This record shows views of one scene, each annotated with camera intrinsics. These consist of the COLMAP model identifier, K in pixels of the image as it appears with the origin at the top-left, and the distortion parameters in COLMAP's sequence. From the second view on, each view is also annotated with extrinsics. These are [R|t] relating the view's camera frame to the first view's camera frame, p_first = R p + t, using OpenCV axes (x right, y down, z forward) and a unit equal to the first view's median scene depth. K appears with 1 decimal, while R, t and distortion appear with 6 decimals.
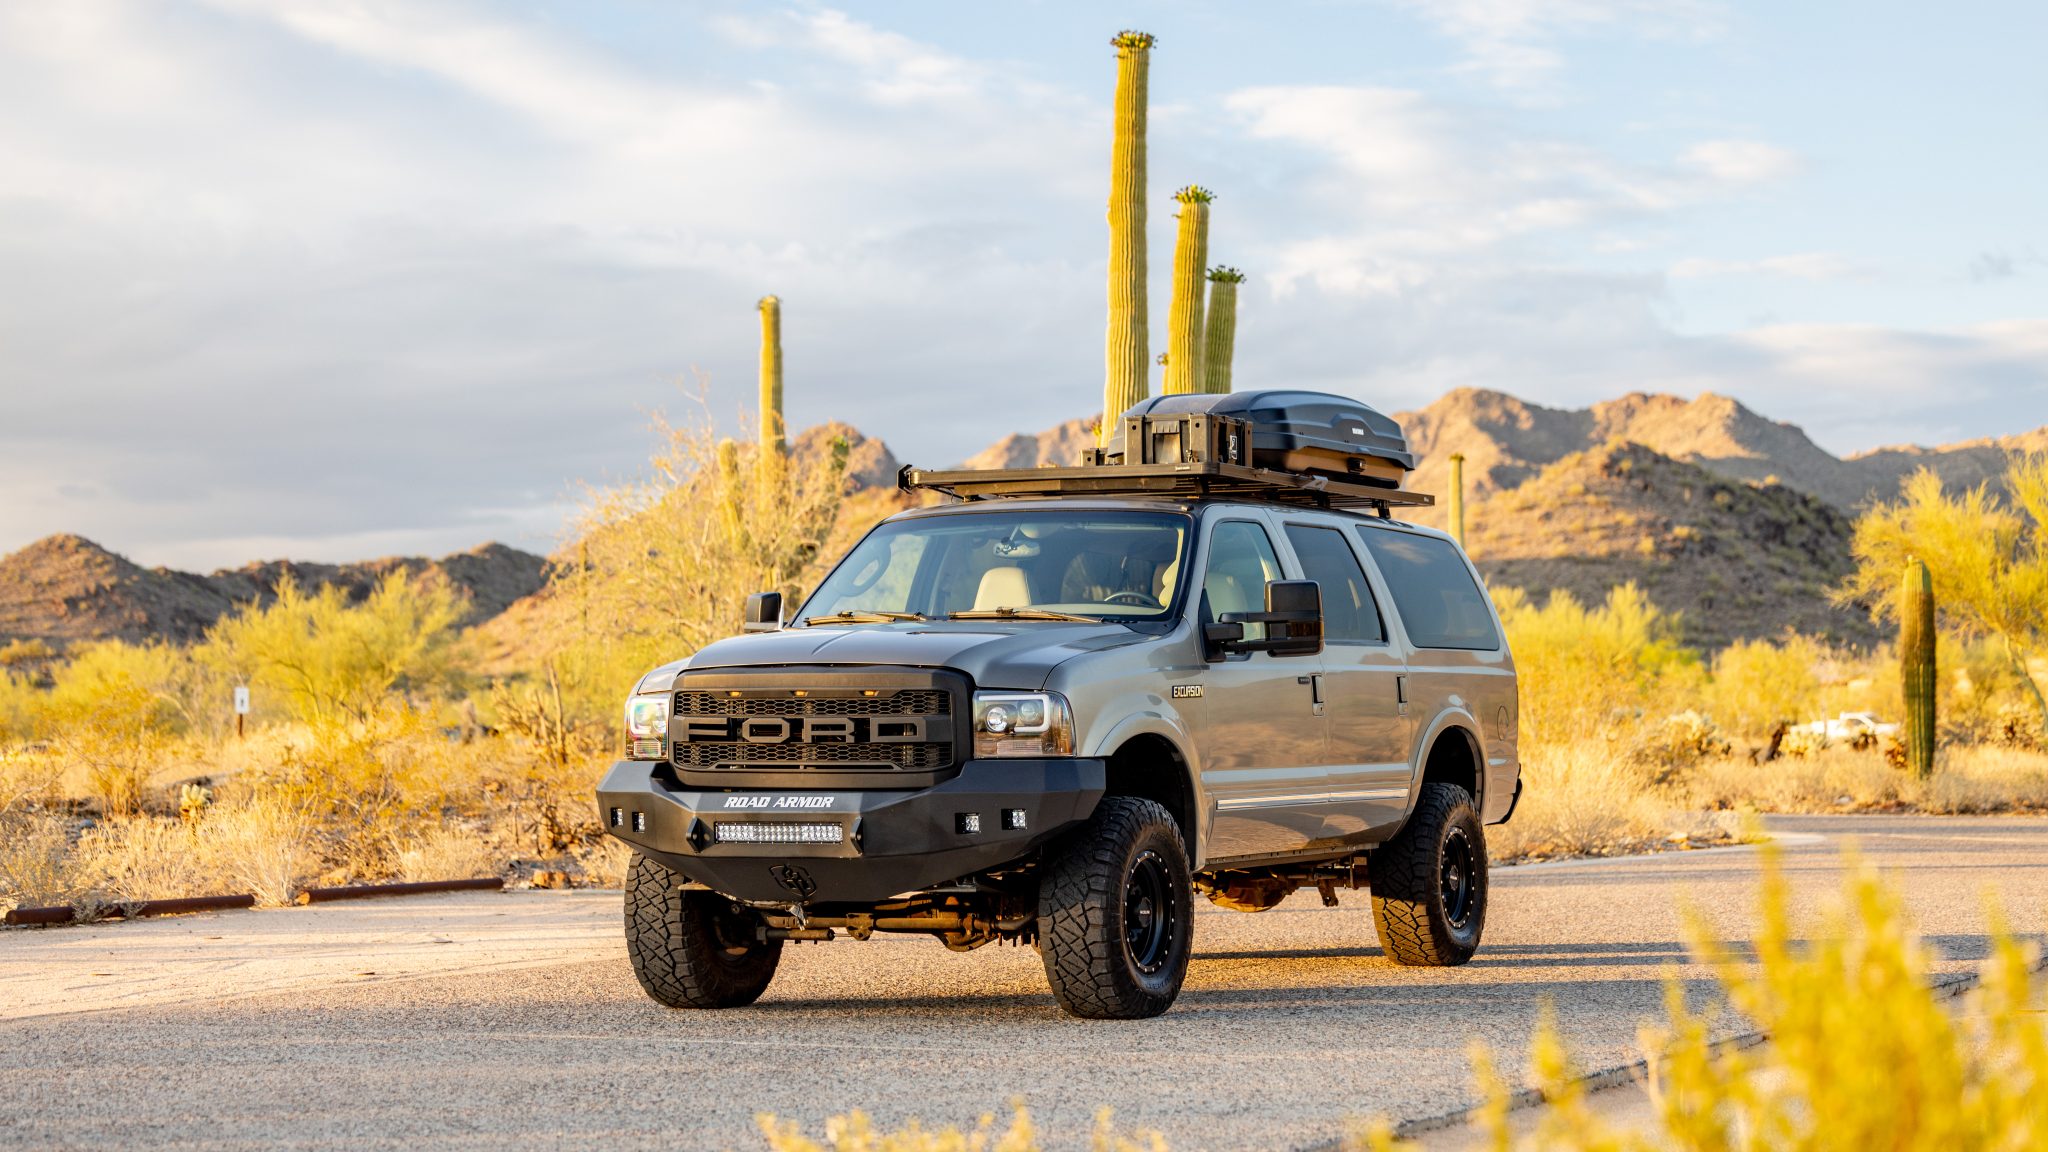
lens RADIAL K [[4074.7, 0, 1024.0], [0, 4074.7, 576.0], [0, 0, 1]] dist [-0.016964, 0.063249]
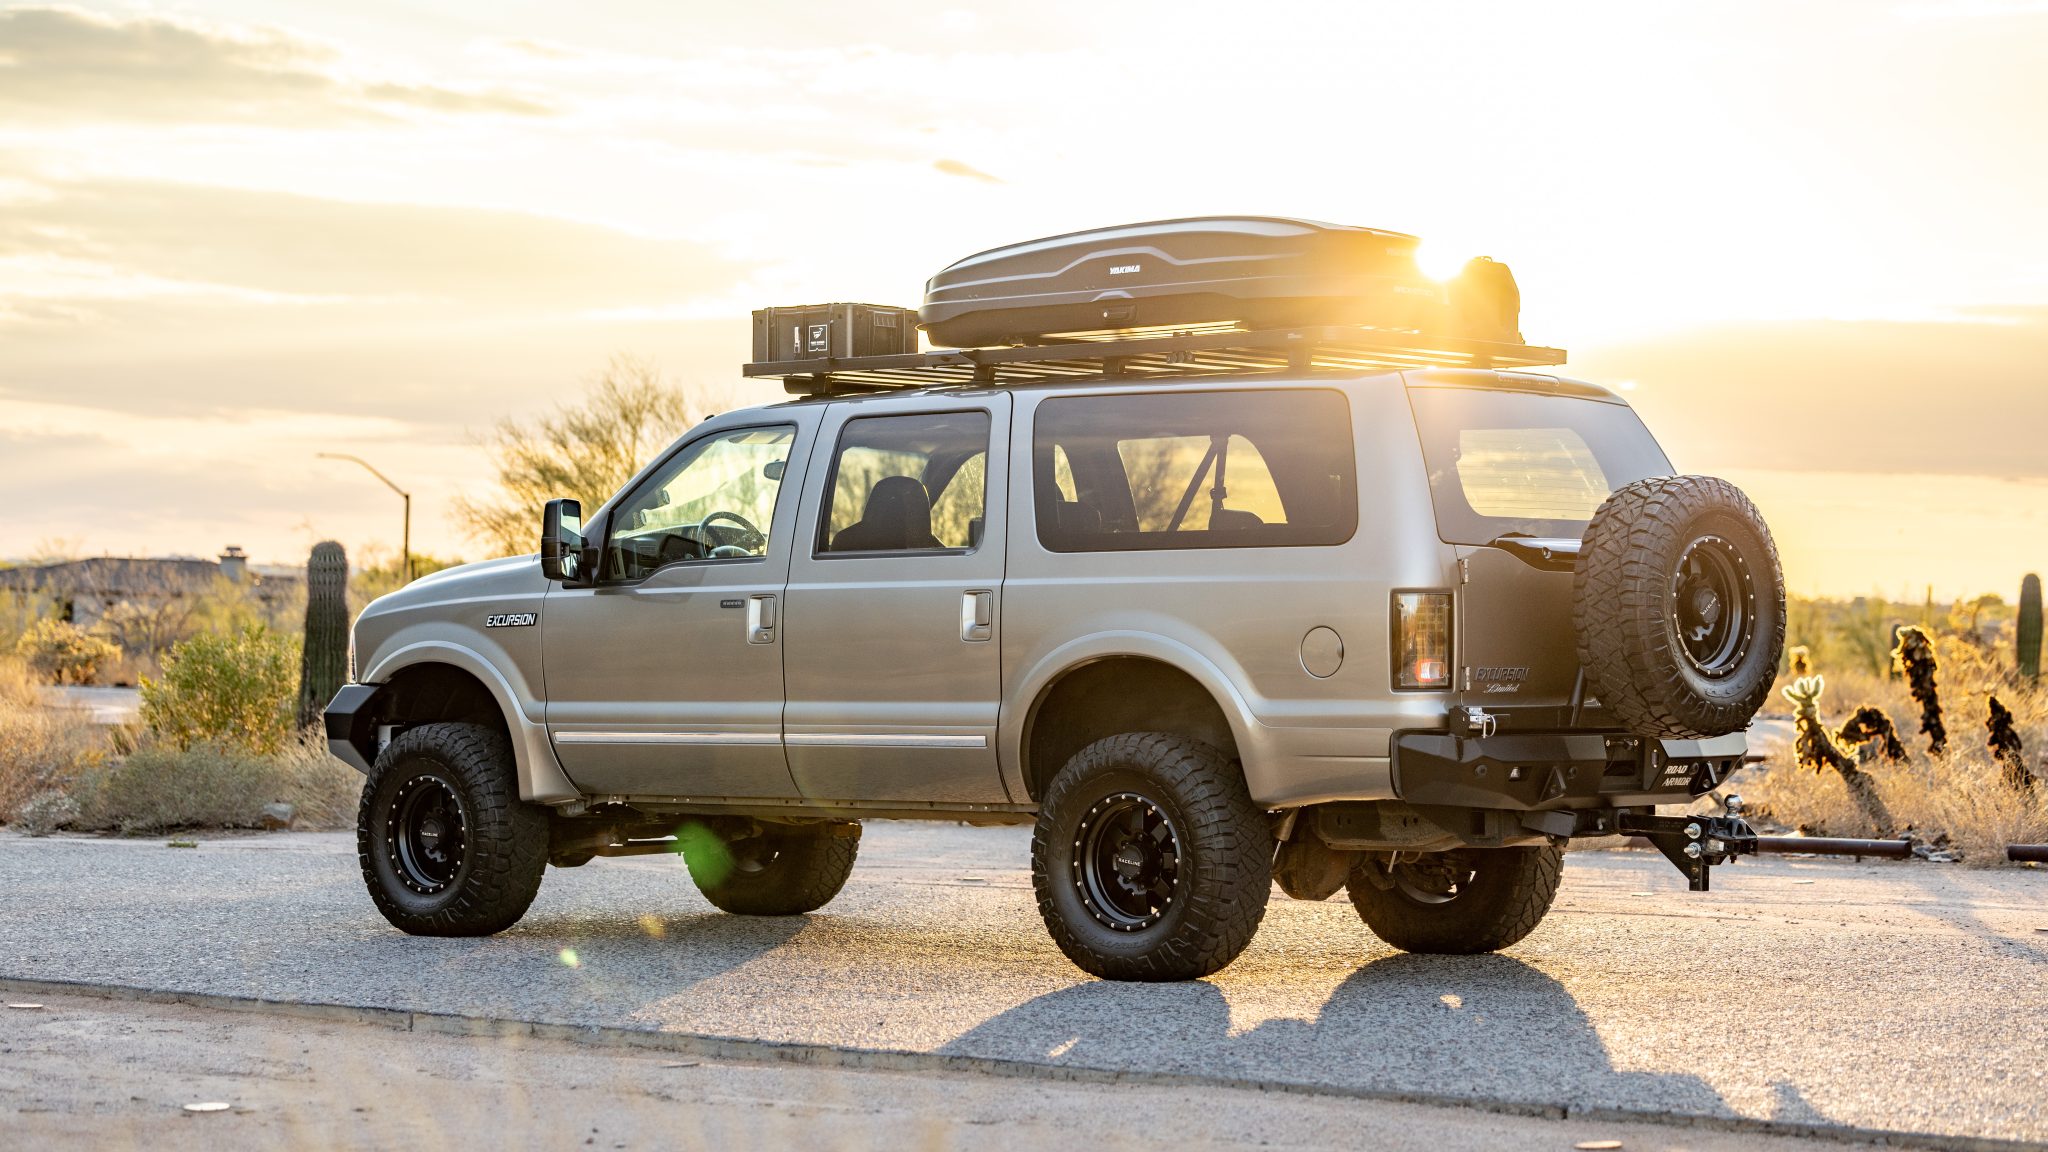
lens RADIAL K [[4074.7, 0, 1024.0], [0, 4074.7, 576.0], [0, 0, 1]] dist [-0.016964, 0.063249]
pose [[-0.265296, -0.013356, -0.964074, 0.941564], [0.040067, 0.998888, -0.024864, 0.046015], [0.963334, -0.045224, -0.264466, 1.353189]]
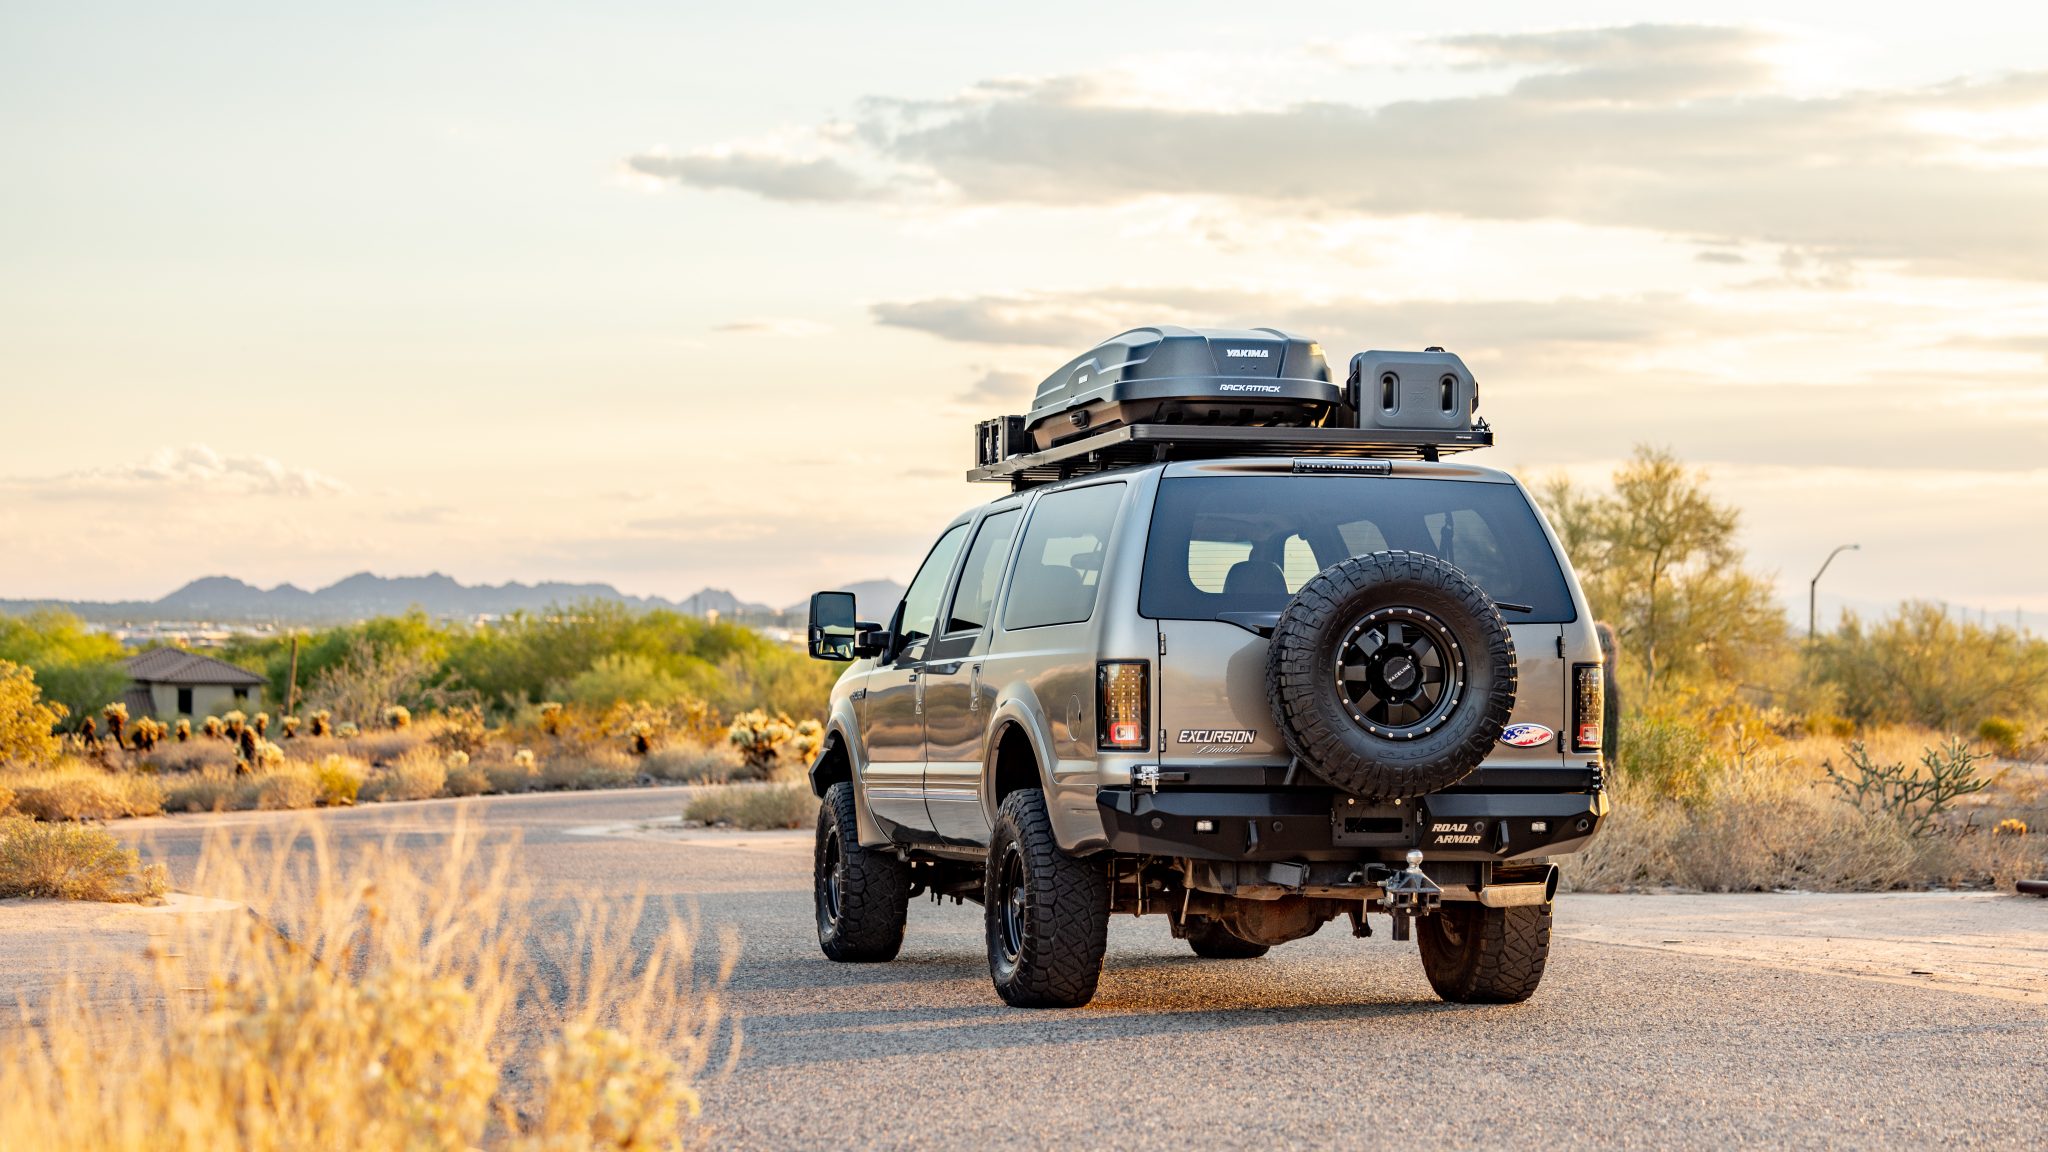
lens RADIAL K [[4132.4, 0, 1020.5], [0, 4132.4, 650.9], [0, 0, 1]] dist [-0.004851, 0.232673]
pose [[-0.774295, -0.009573, -0.632752, 0.736499], [0.027987, 0.998389, -0.049352, 0.074032], [0.632205, -0.055922, -0.772780, 1.904381]]
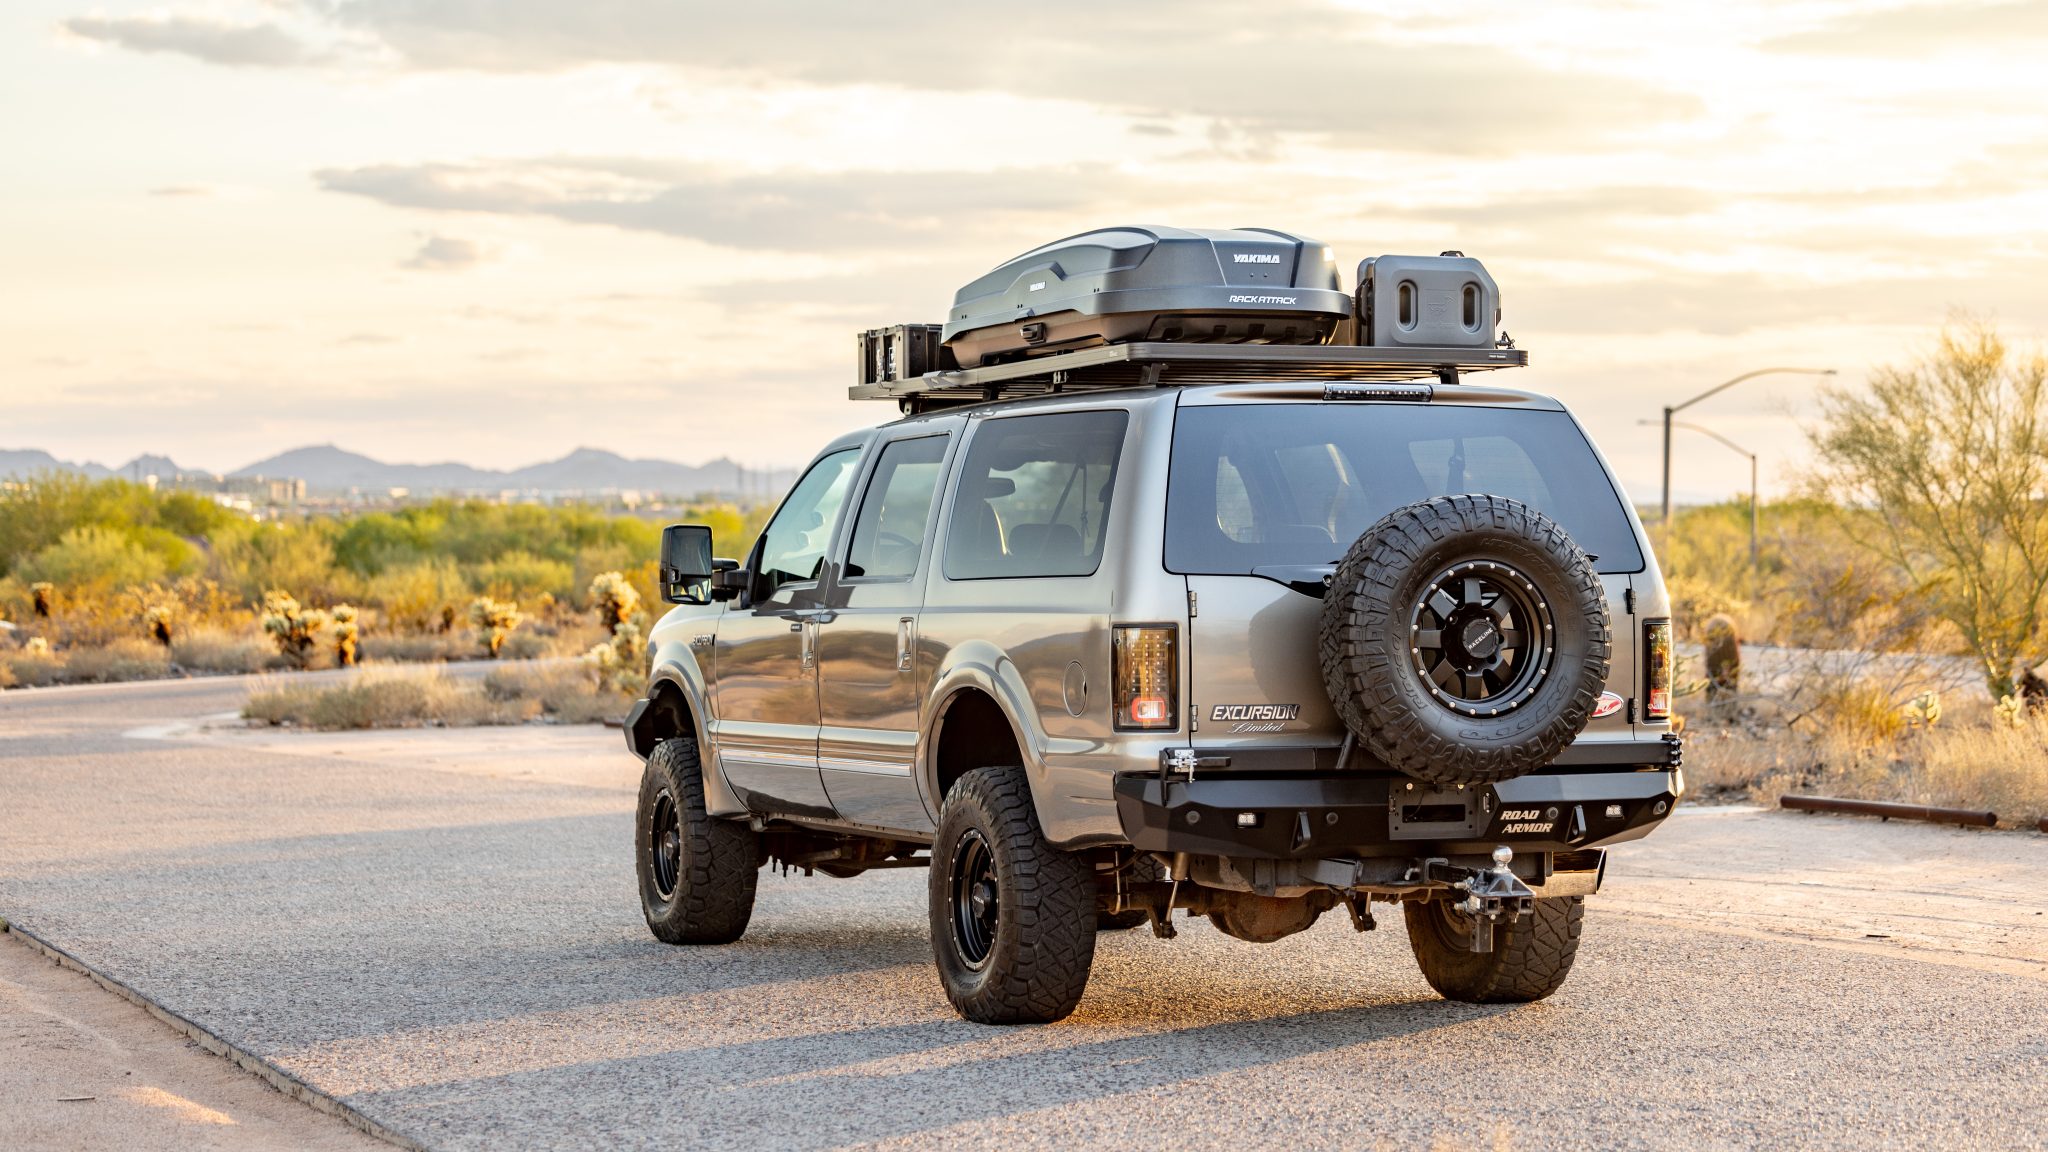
lens RADIAL K [[4074.7, 0, 1024.0], [0, 4074.7, 576.0], [0, 0, 1]] dist [-0.016964, 0.063249]
pose [[-0.682042, 0.005381, -0.731293, 0.713744], [0.039829, 0.998762, -0.029797, 0.044714], [0.730227, -0.049449, -0.681412, 1.716814]]
